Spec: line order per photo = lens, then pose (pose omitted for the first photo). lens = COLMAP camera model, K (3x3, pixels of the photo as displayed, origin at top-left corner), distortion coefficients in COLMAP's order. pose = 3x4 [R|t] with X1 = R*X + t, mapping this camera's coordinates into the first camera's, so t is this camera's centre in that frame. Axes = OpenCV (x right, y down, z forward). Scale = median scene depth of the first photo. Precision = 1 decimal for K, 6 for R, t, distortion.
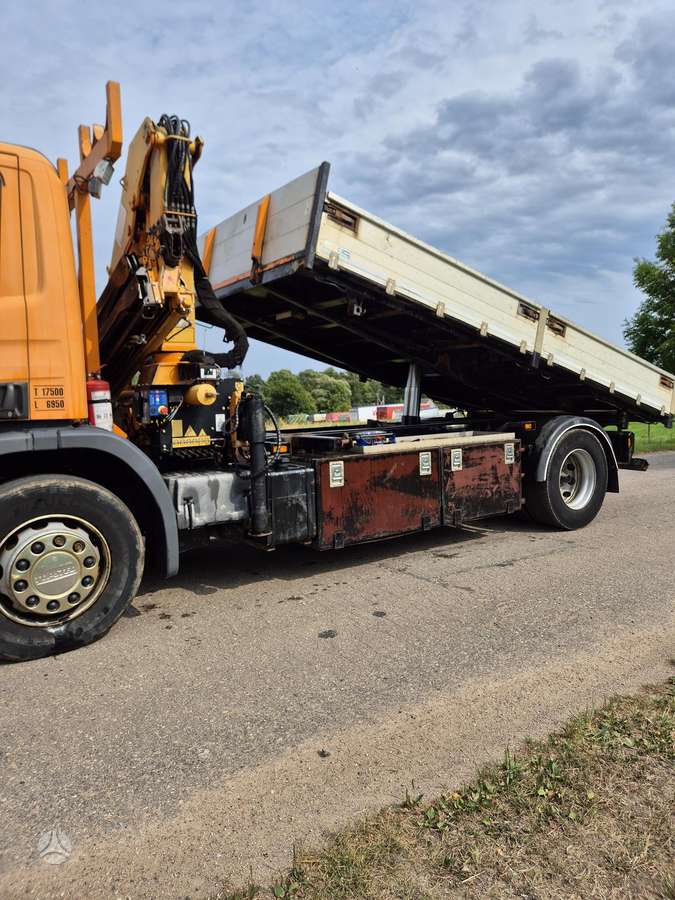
lens RADIAL K [[631.9, 0, 357.7], [0, 631.9, 448.7], [0, 0, 1]] dist [0.042434, -0.004013]
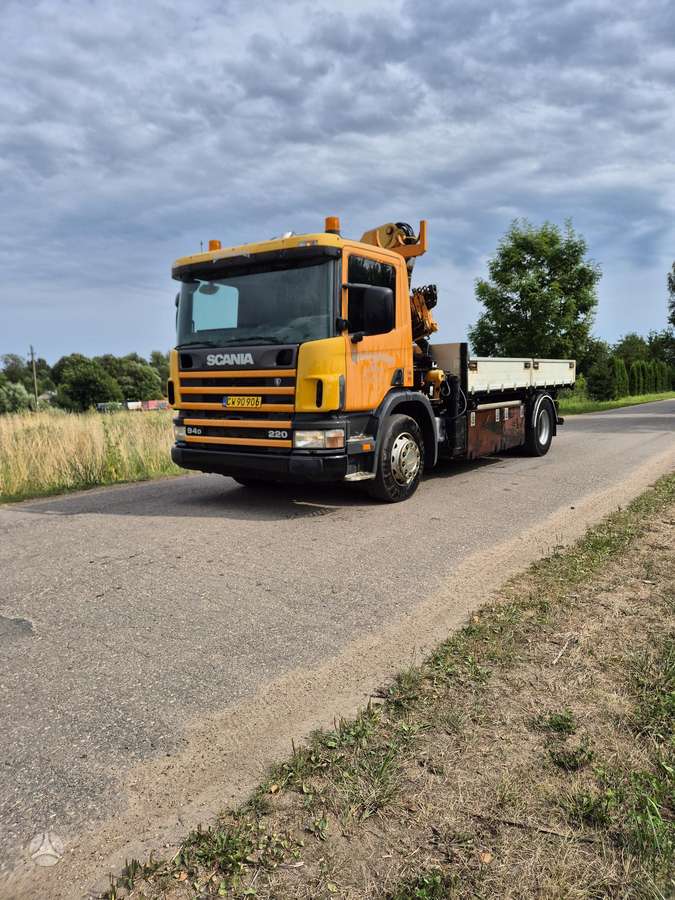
lens RADIAL K [[631.4, 0, 343.6], [0, 631.4, 462.1], [0, 0, 1]] dist [0.067650, -0.000370]
pose [[0.949274, -0.030467, 0.312971, -0.986549], [0.018681, 0.999001, 0.040590, 0.083629], [-0.313895, -0.032684, 0.948895, -0.668816]]
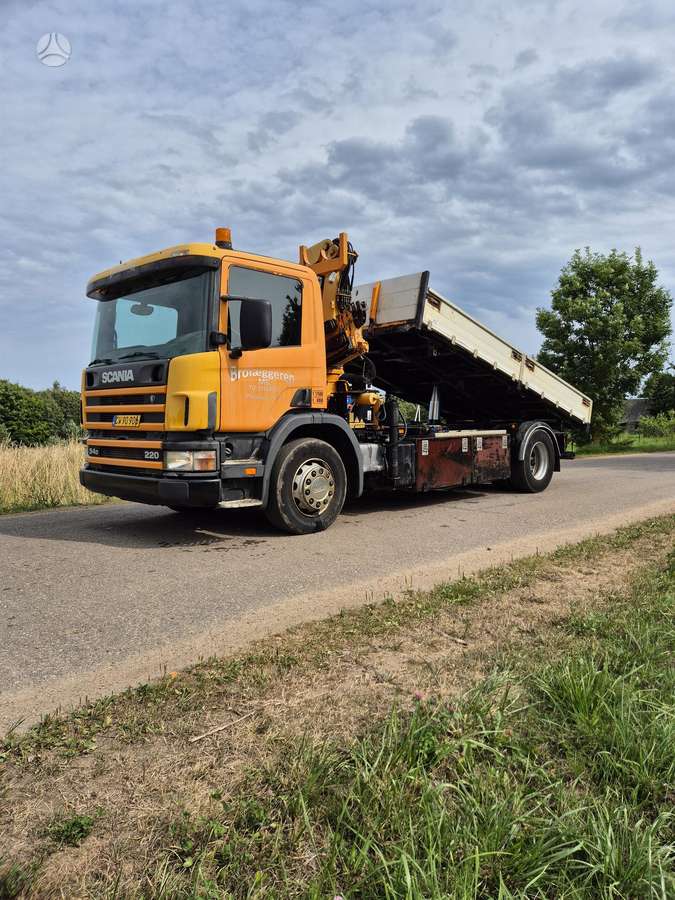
lens RADIAL K [[626.8, 0, 348.5], [0, 626.8, 446.8], [0, 0, 1]] dist [0.079777, -0.071229]
pose [[0.986544, 0.014016, 0.162891, -0.513099], [-0.007456, 0.999139, -0.040813, 0.108559], [-0.163323, 0.039049, 0.985800, -0.641603]]
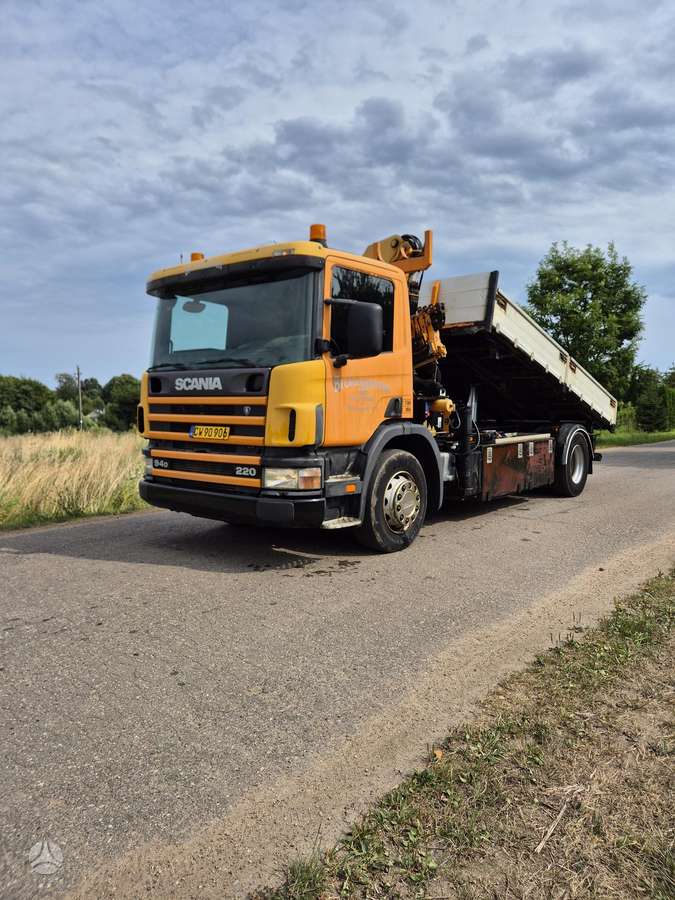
lens RADIAL K [[630.1, 0, 337.5], [0, 630.1, 450.0], [0, 0, 1]] dist [0.076491, -0.065258]
pose [[0.970432, 0.009749, 0.241176, -0.811257], [-0.006432, 0.999874, -0.014538, 0.053151], [-0.241287, 0.012557, 0.970373, -0.503921]]
